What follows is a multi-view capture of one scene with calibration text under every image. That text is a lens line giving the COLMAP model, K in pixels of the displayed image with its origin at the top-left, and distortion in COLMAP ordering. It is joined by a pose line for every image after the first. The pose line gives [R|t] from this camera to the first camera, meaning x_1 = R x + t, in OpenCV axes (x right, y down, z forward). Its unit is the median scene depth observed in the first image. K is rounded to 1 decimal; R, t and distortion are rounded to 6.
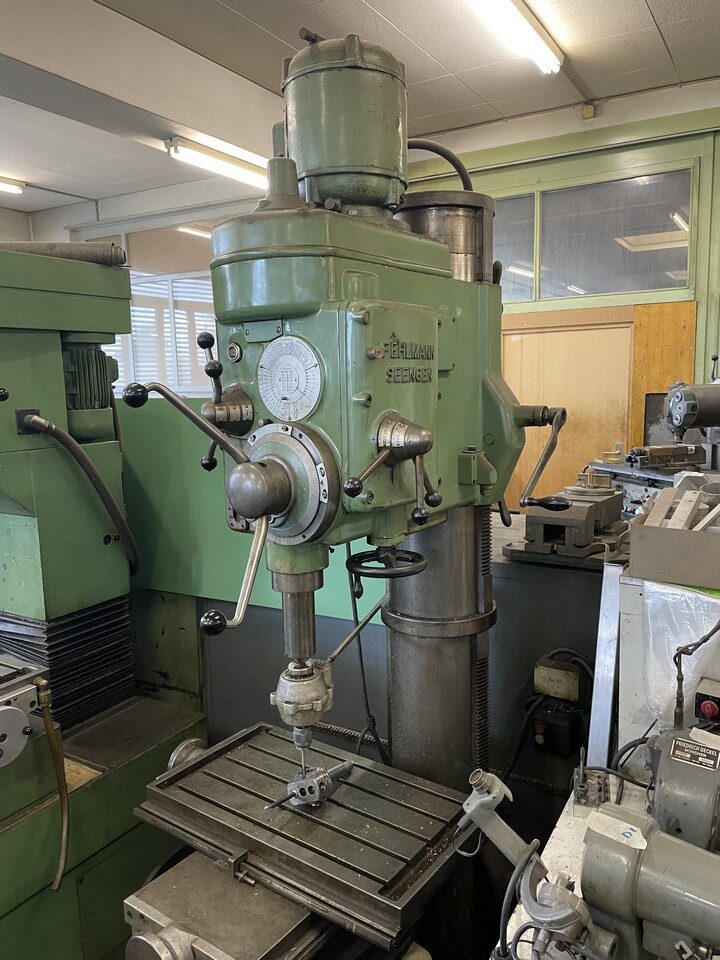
lens RADIAL K [[722.9, 0, 360.8], [0, 722.9, 495.7], [0, 0, 1]] dist [0.086688, -0.274863]
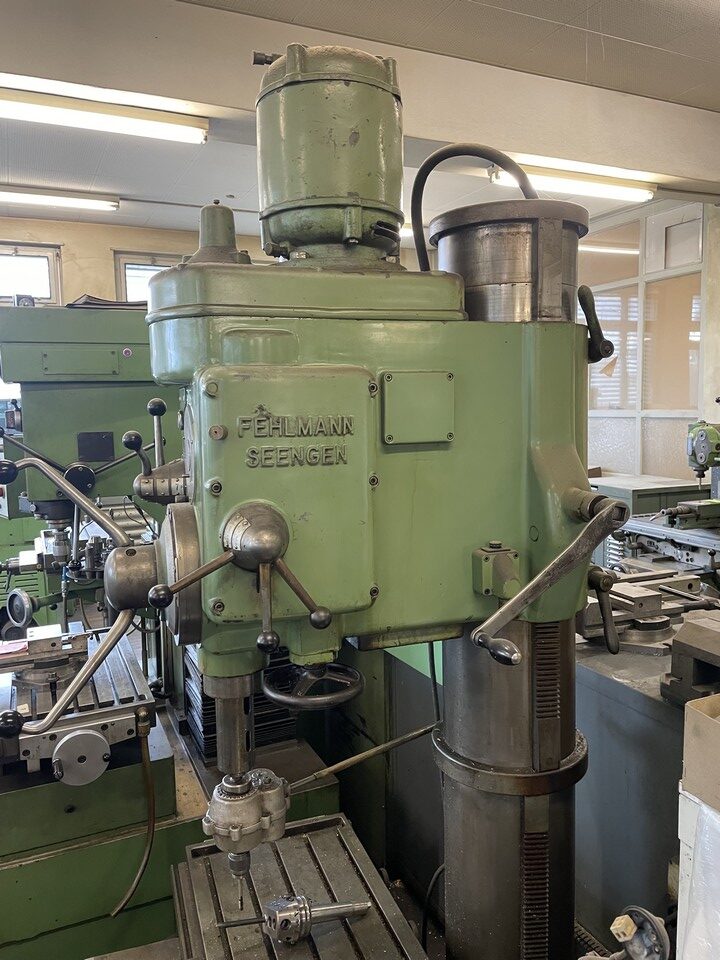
lens RADIAL K [[724.7, 0, 360.0], [0, 724.7, 480.0], [0, 0, 1]] dist [0.007487, 0.002161]
pose [[0.825352, 0.066860, -0.560646, 0.507994], [-0.090450, 0.995797, -0.014401, -0.123234], [0.557327, 0.062597, 0.827930, 0.355832]]
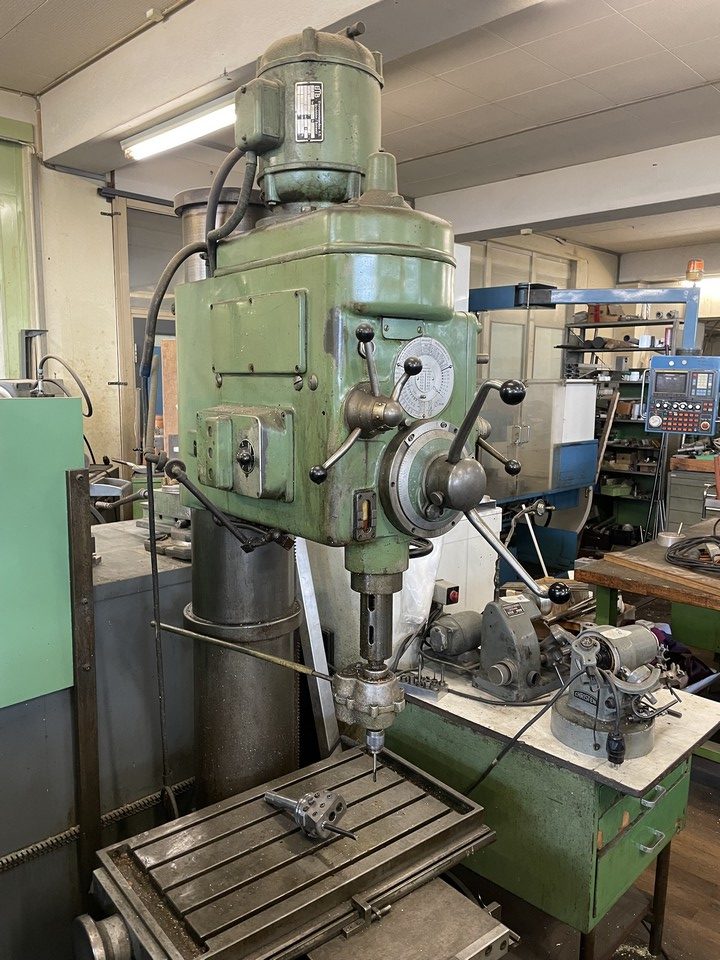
lens RADIAL K [[729.1, 0, 360.0], [0, 729.1, 480.0], [0, 0, 1]] dist [-0.094717, -0.000478]
pose [[0.219278, -0.110149, 0.969425, -1.013941], [0.140159, 0.986857, 0.080426, -0.101804], [-0.965543, 0.118238, 0.231835, 0.771322]]
